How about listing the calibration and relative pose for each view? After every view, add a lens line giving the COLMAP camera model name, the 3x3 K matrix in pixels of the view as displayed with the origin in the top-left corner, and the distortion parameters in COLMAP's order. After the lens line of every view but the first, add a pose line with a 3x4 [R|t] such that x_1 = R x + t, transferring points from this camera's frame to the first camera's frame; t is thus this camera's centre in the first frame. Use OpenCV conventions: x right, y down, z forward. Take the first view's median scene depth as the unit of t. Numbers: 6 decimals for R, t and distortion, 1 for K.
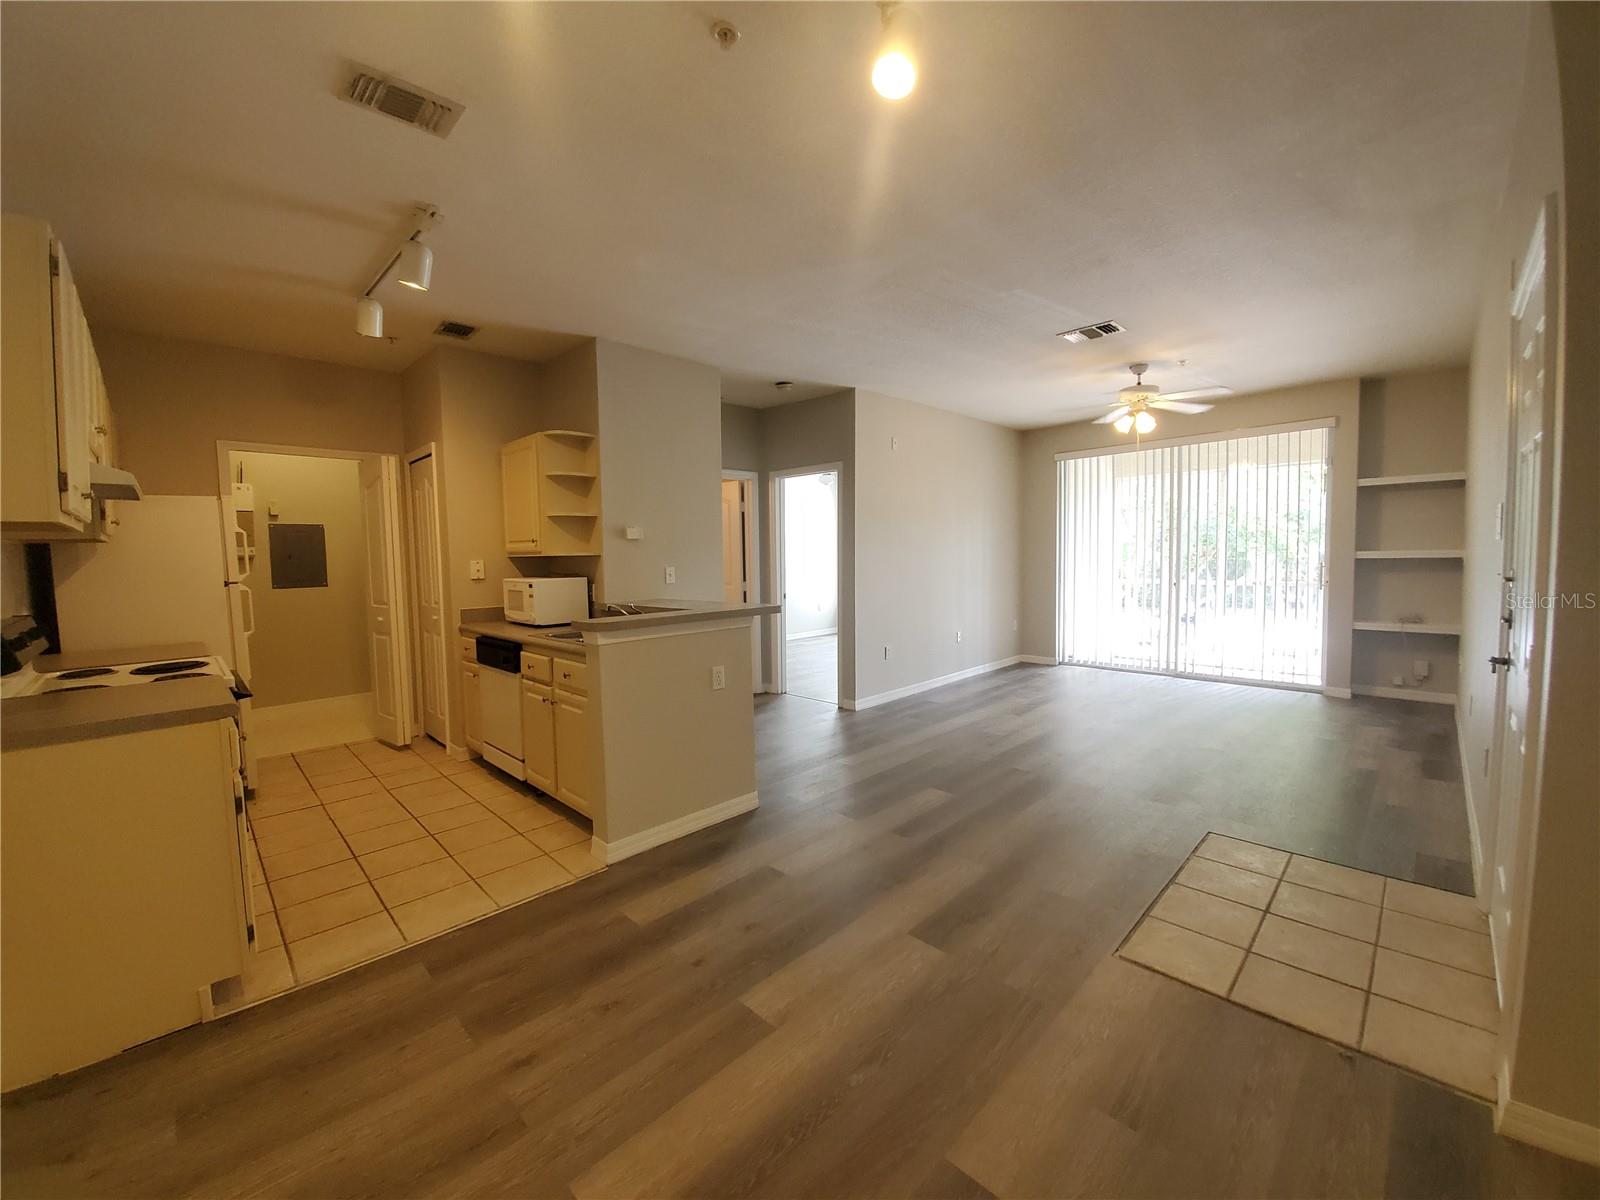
lens RADIAL K [[641.3, 0, 801.4], [0, 641.3, 554.0], [0, 0, 1]] dist [0.001467, 0.000074]
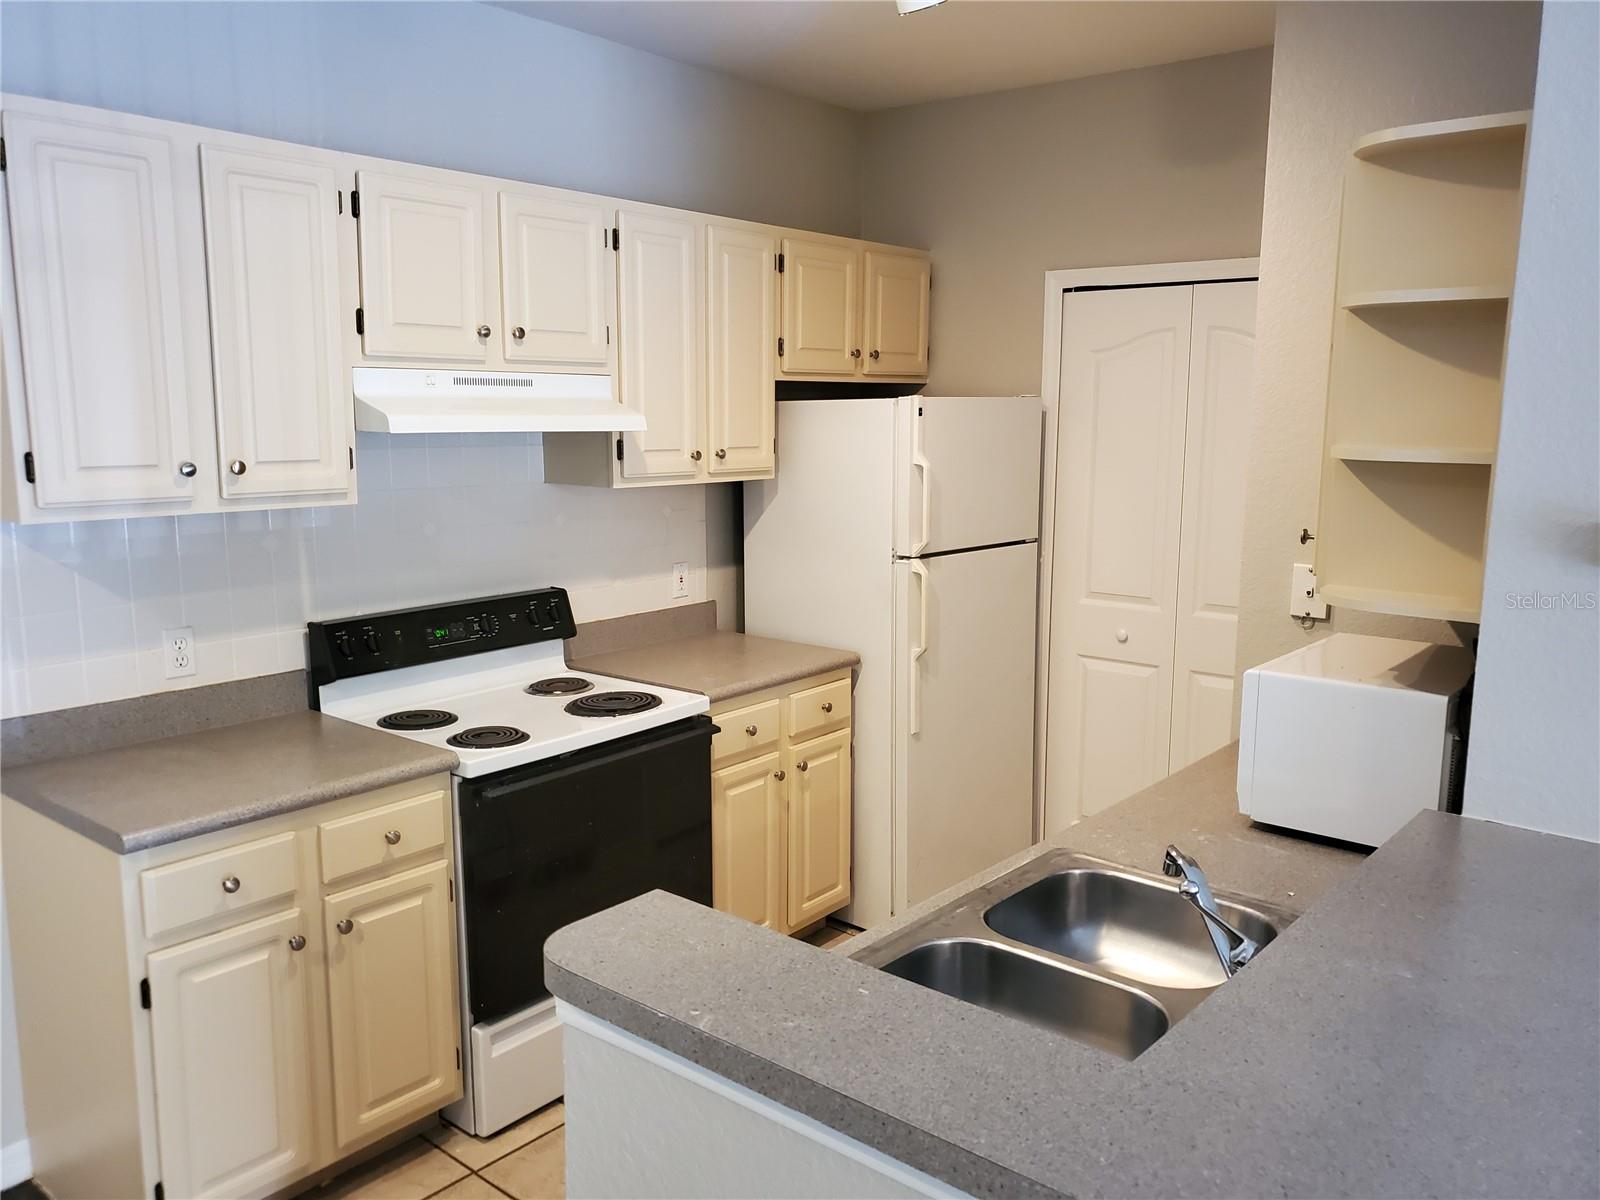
lens RADIAL K [[1242.3, 0, 800.0], [0, 1242.3, 600.0], [0, 0, 1]] dist [-0.011027, -0.006802]
pose [[0.103897, 0.175693, -0.978947, 0.193731], [-0.016133, 0.984442, 0.174967, -0.153776], [0.994457, -0.002385, 0.105115, 1.248578]]
